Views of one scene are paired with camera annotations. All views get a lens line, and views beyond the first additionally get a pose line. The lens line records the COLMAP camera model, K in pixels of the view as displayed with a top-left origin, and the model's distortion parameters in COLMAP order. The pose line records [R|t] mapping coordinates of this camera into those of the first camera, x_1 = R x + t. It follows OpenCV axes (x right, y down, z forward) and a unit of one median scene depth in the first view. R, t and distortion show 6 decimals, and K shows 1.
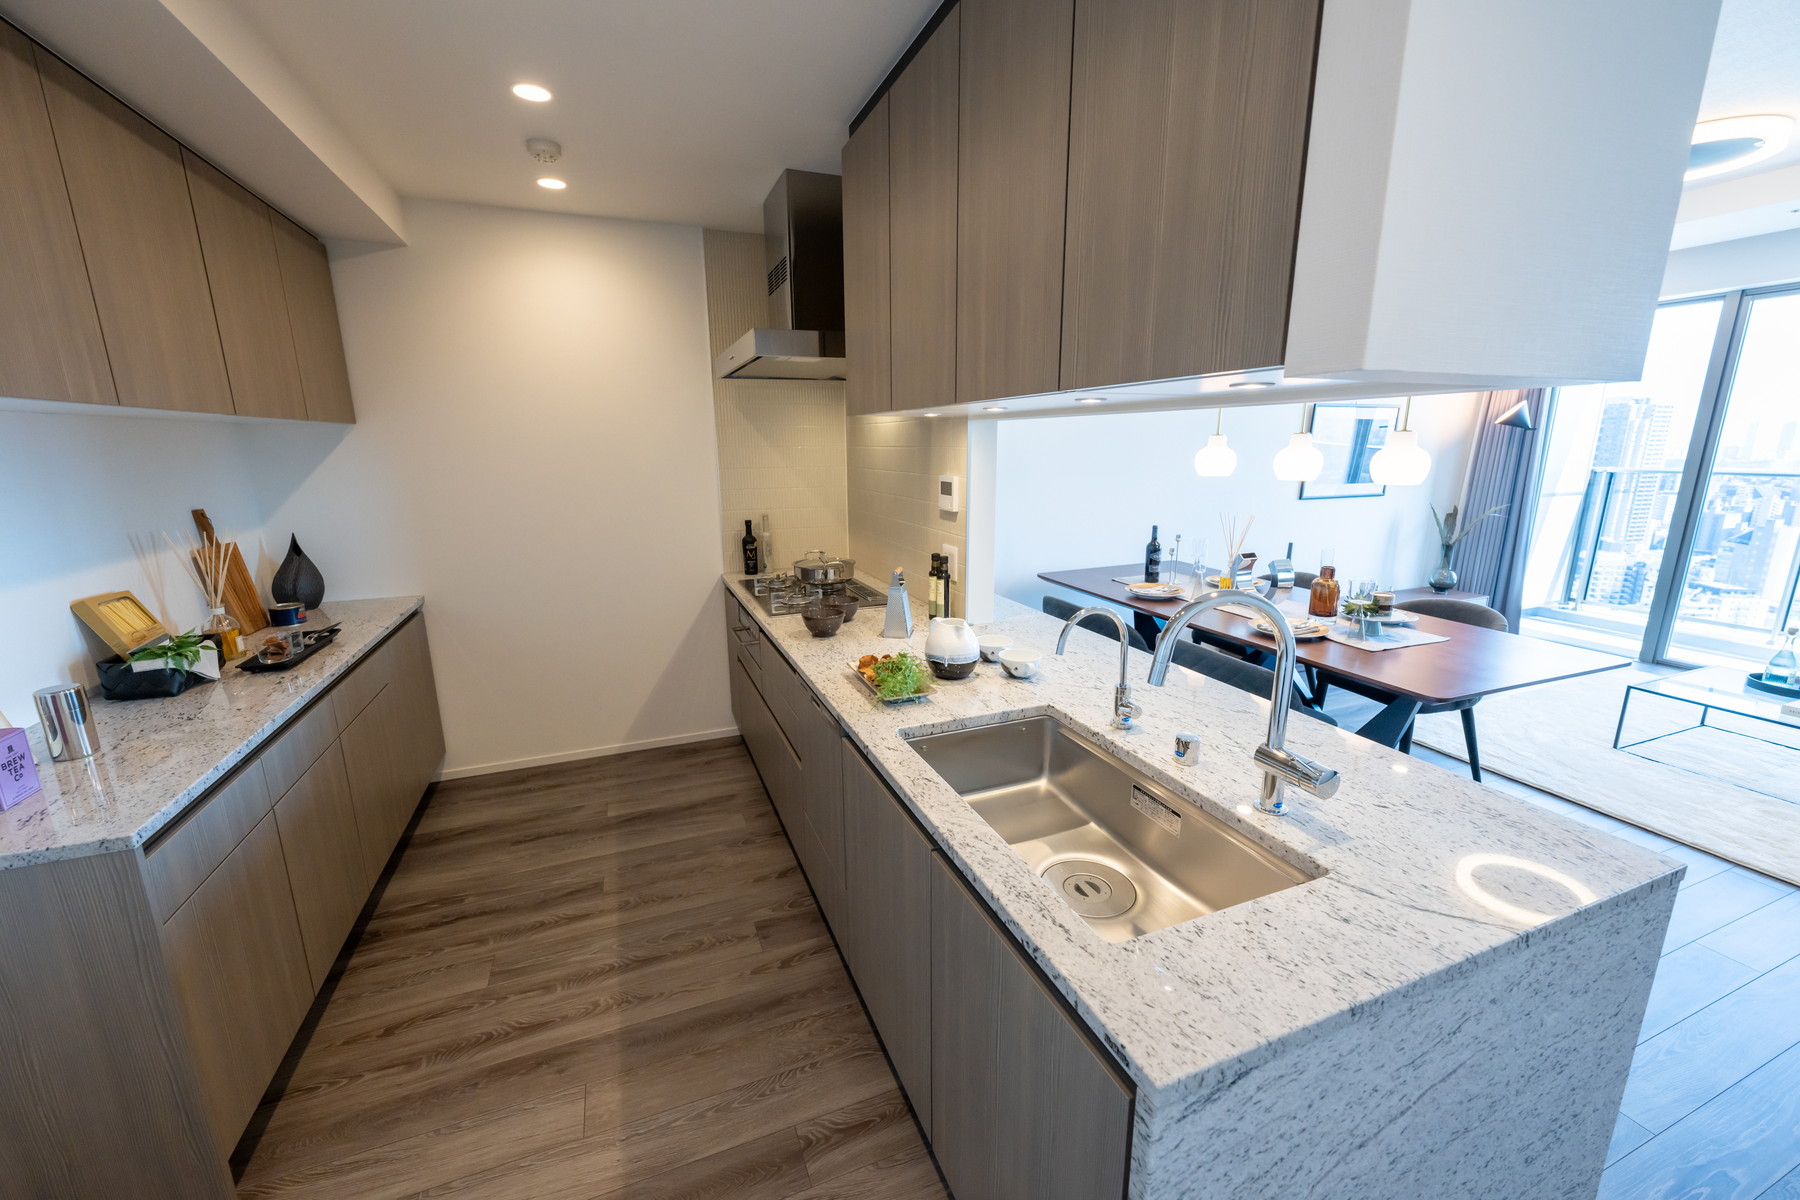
lens RADIAL K [[719.7, 0, 899.9], [0, 719.7, 607.4], [0, 0, 1]] dist [-0.000936, 0.000634]
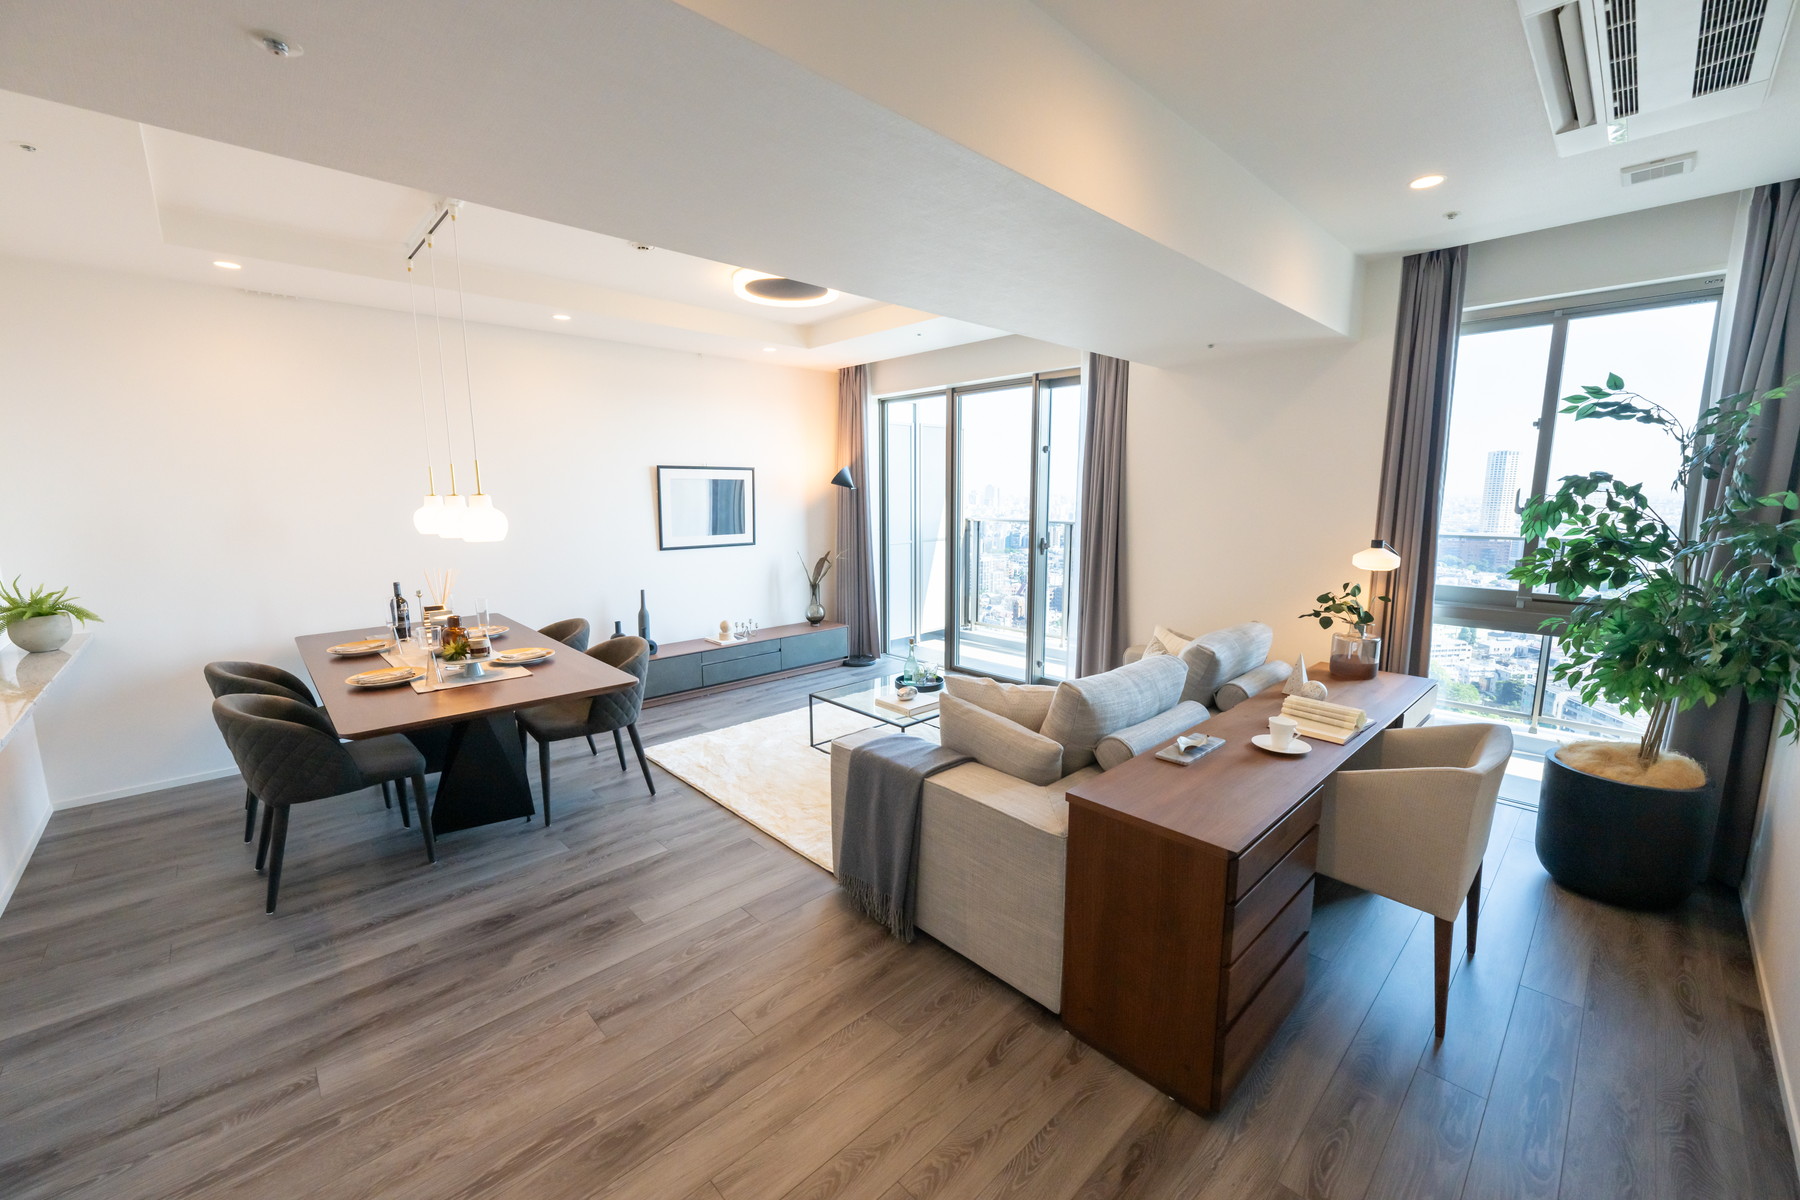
lens RADIAL K [[713.9, 0, 900.0], [0, 713.9, 600.0], [0, 0, 1]] dist [-0.000179, 0.000086]
pose [[0.929802, -0.053571, 0.364142, 0.568946], [0.081522, 0.994753, -0.061816, 0.028006], [-0.358920, 0.087162, 0.929290, -0.172596]]
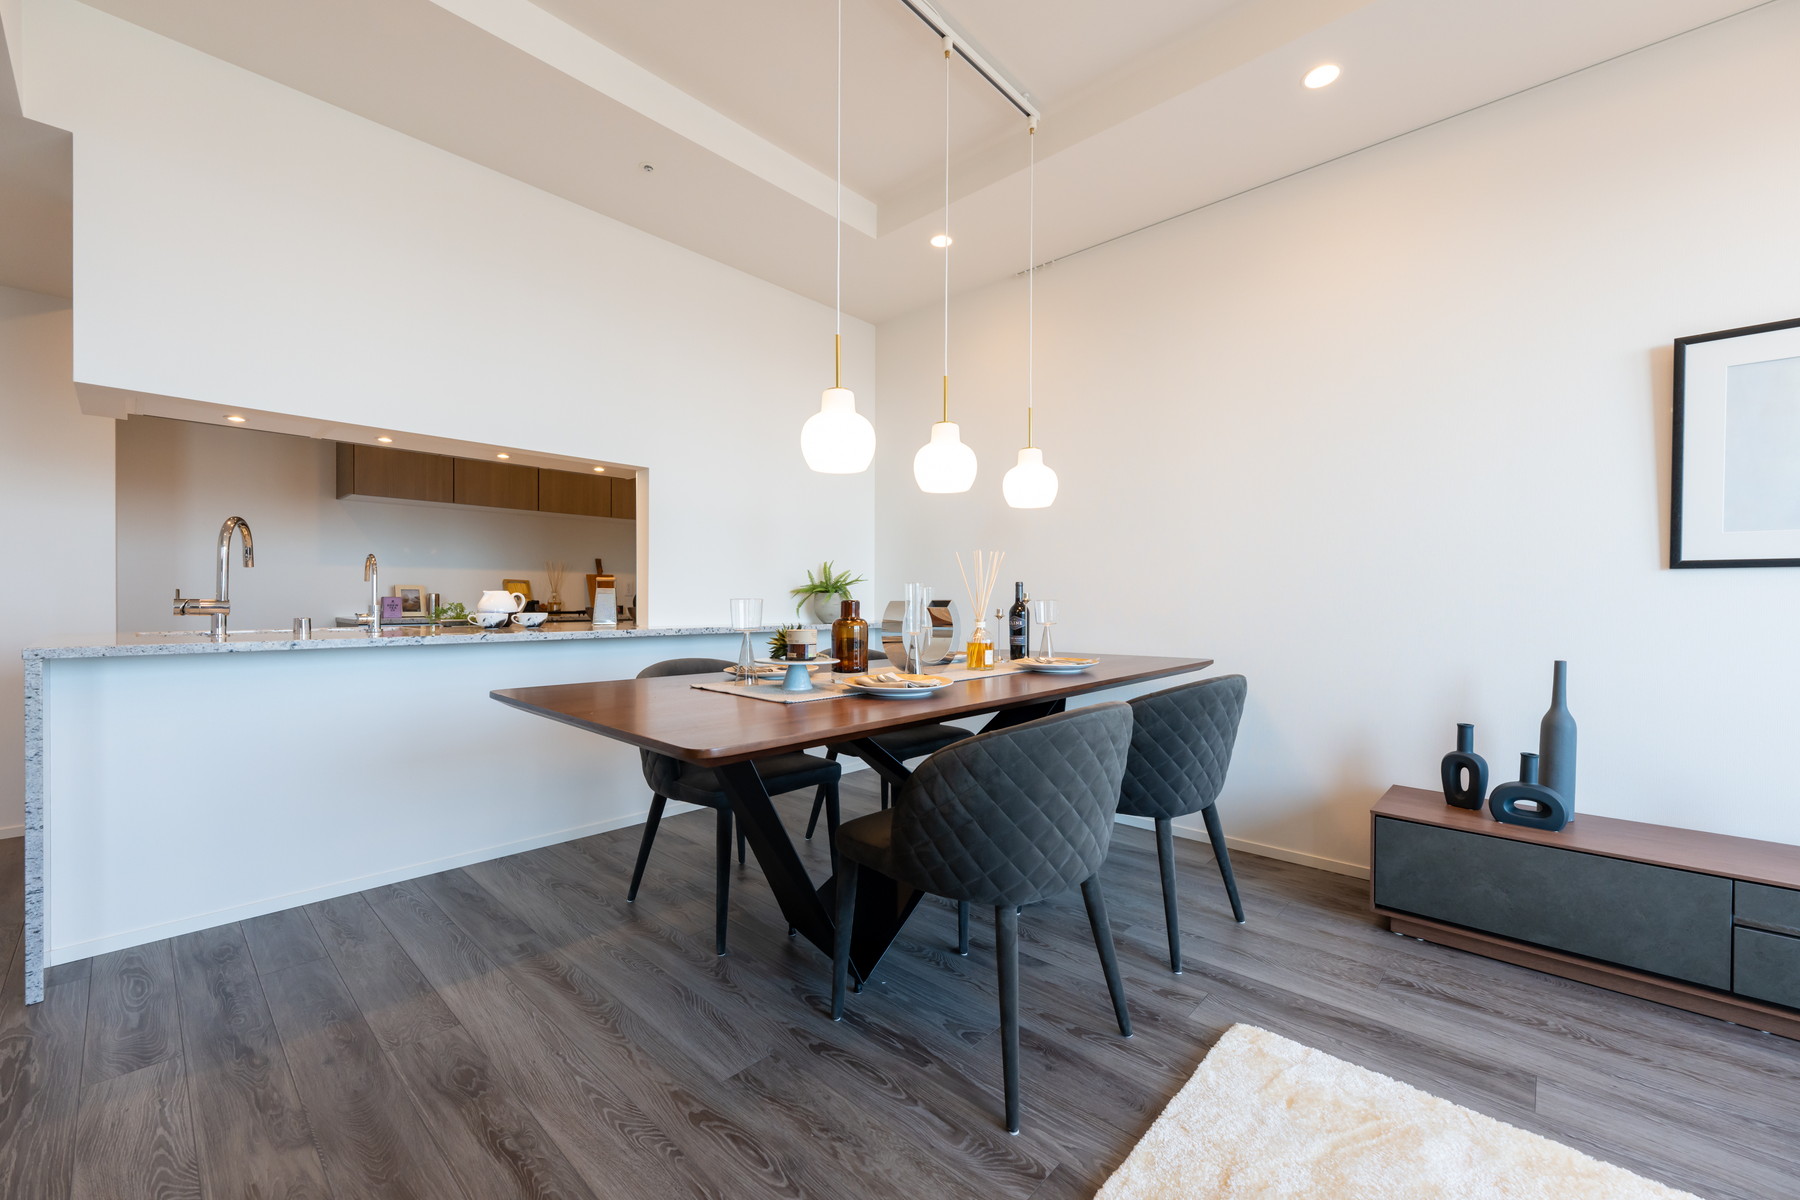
lens RADIAL K [[713.9, 0, 900.0], [0, 713.9, 600.0], [0, 0, 1]] dist [-0.000179, 0.000086]
pose [[0.424248, 0.015441, -0.905414, 0.849651], [-0.209777, 0.974332, -0.081678, -0.007856], [0.880913, 0.224587, 0.416597, 0.515359]]
